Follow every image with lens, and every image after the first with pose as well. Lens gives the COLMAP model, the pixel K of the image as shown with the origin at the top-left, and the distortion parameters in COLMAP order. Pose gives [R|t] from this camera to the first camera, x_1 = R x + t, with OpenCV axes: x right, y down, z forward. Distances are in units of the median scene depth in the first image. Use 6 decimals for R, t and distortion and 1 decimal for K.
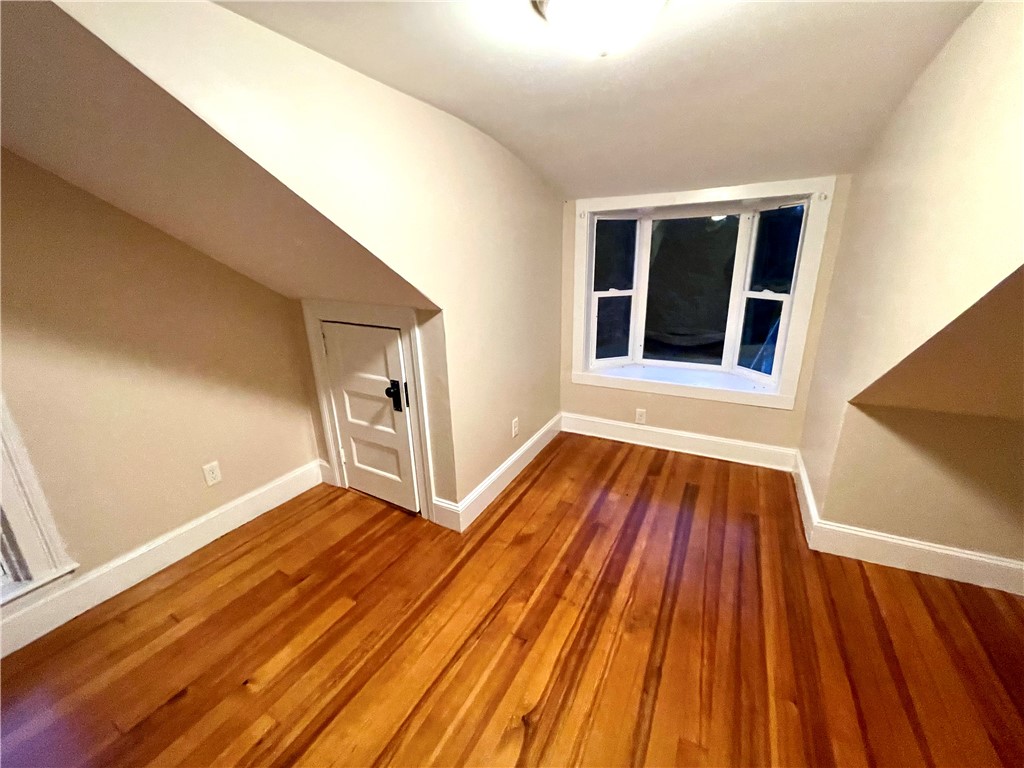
lens RADIAL K [[408.5, 0, 506.1], [0, 408.5, 385.5], [0, 0, 1]] dist [0.001092, 0.000095]
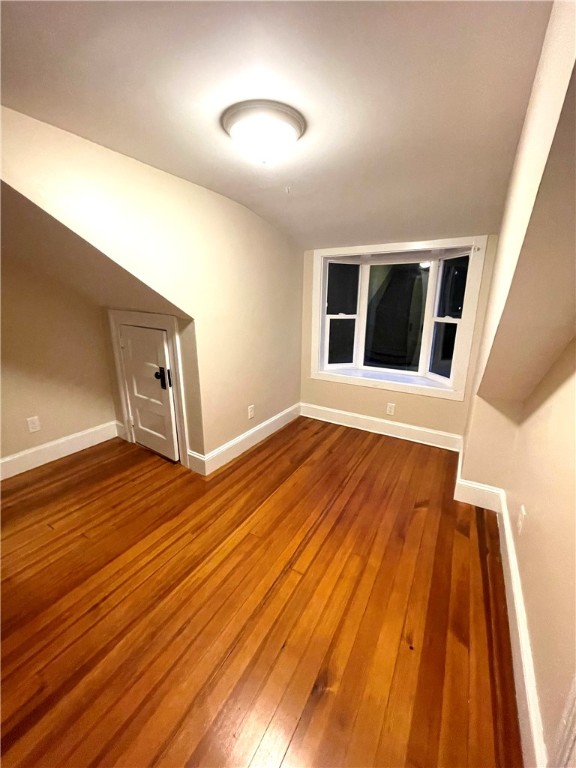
lens RADIAL K [[306.4, 0, 289.2], [0, 306.4, 389.7], [0, 0, 1]] dist [0.001092, 0.000095]
pose [[0.998495, 0.039941, -0.037570, 0.156232], [-0.040062, 0.999194, -0.002467, 0.036050], [0.037441, 0.003968, 0.999291, -0.048836]]
